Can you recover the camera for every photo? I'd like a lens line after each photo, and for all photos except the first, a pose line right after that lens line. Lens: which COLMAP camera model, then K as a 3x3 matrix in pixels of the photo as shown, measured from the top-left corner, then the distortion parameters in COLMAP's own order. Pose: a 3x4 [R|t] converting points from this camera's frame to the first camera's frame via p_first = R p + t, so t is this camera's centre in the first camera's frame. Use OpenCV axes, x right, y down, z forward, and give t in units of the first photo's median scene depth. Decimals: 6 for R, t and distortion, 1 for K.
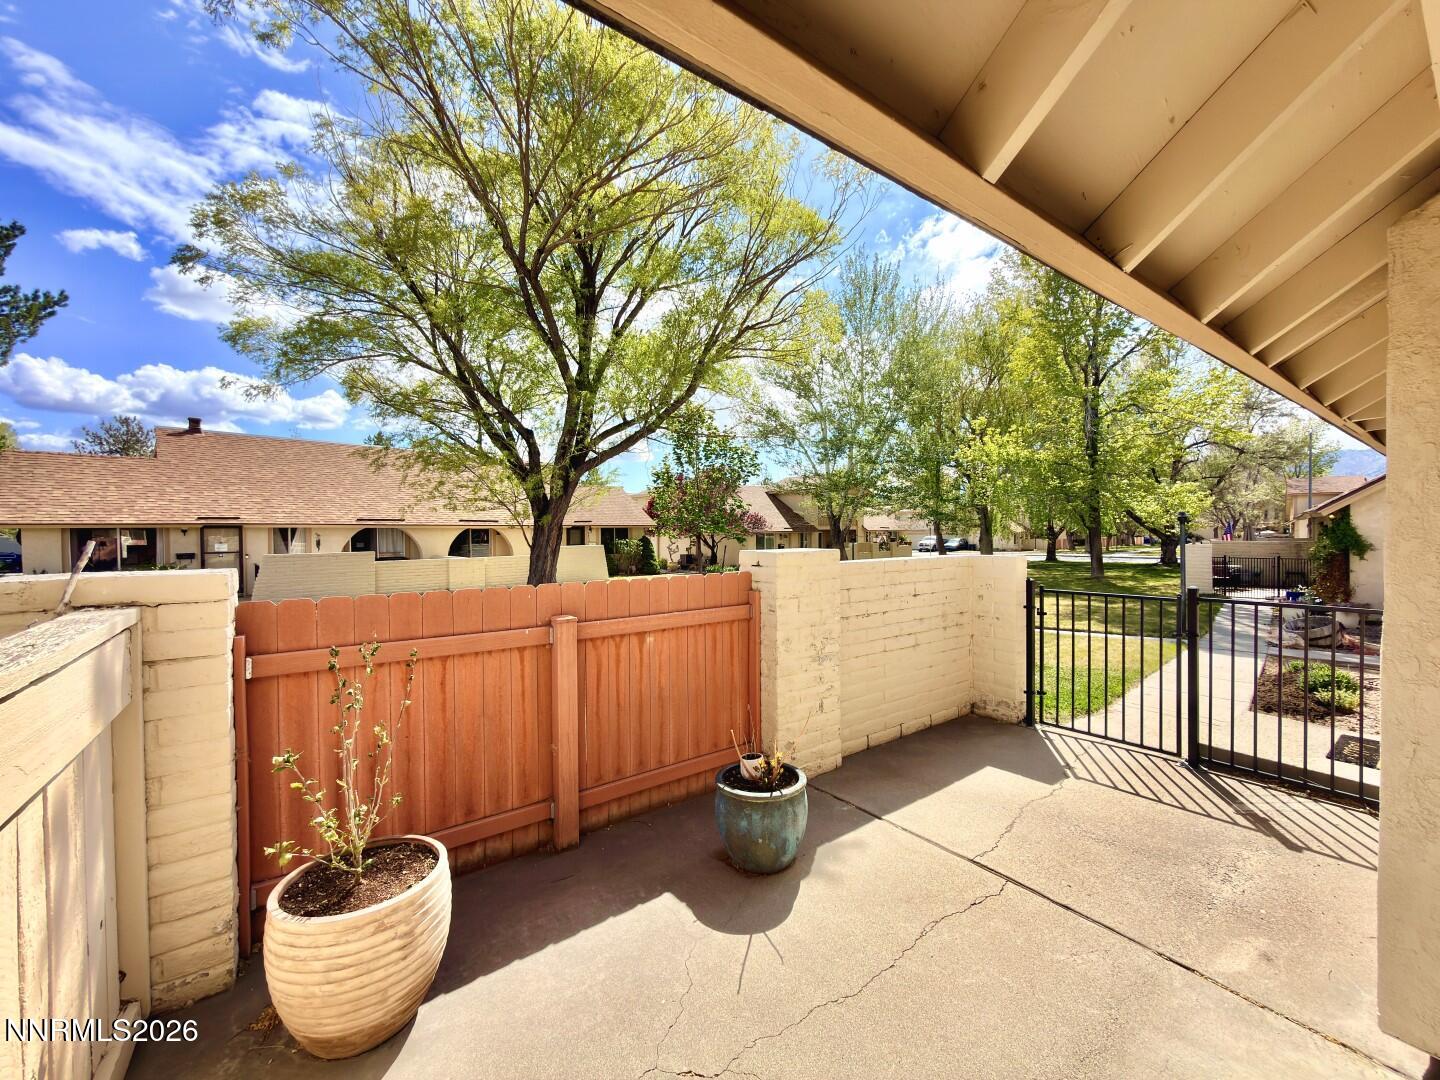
lens RADIAL K [[575.0, 0, 717.3], [0, 575.0, 539.5], [0, 0, 1]] dist [-0.001949, 0.000107]
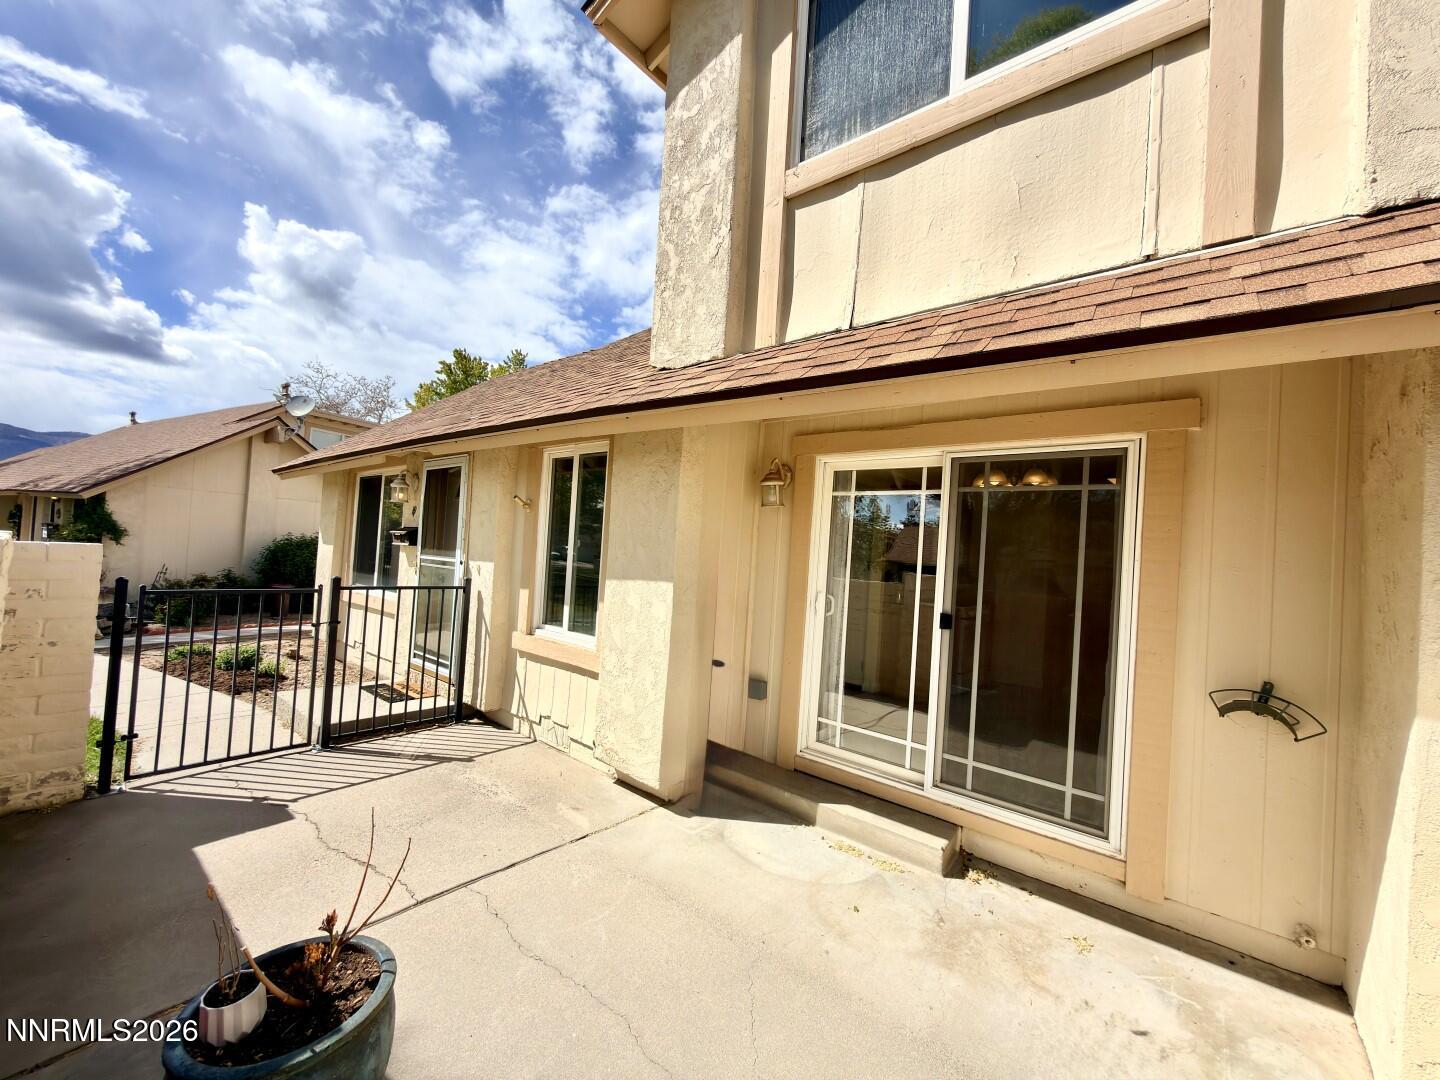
lens RADIAL K [[575.0, 0, 717.8], [0, 575.0, 540.6], [0, 0, 1]] dist [-0.001949, 0.000107]
pose [[-0.249024, 0.012267, 0.968420, -0.404554], [-0.049285, 0.998464, -0.025321, 0.005524], [-0.967242, -0.054034, -0.248037, 0.620635]]
